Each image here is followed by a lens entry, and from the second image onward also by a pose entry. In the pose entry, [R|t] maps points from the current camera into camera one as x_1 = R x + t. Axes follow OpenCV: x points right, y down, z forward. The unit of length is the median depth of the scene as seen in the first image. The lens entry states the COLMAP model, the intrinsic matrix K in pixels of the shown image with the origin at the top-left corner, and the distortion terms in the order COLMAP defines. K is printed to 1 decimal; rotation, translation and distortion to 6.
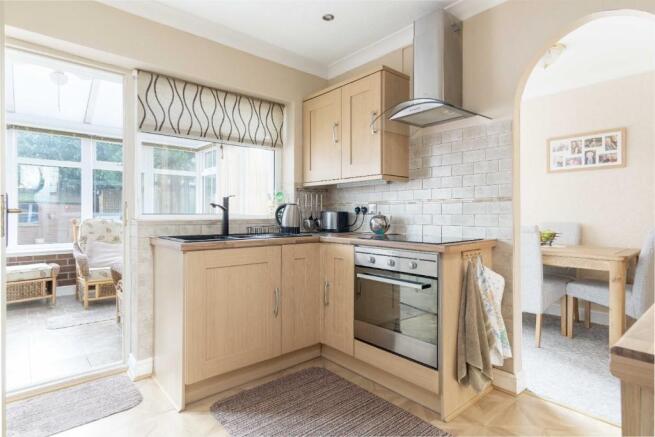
lens RADIAL K [[352.1, 0, 324.8], [0, 352.1, 215.0], [0, 0, 1]] dist [0.005693, -0.000917]
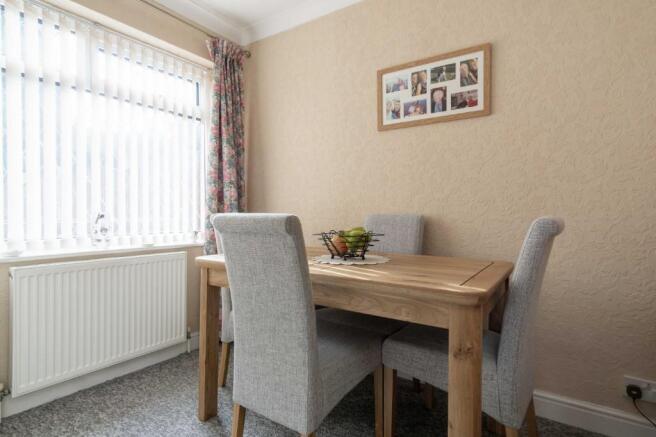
lens RADIAL K [[352.6, 0, 329.6], [0, 352.6, 217.9], [0, 0, 1]] dist [0.005693, -0.000917]
pose [[0.967773, -0.010336, 0.251612, 0.437192], [0.006829, 0.999867, 0.014805, 0.018786], [-0.251731, -0.012609, 0.967715, 0.491506]]
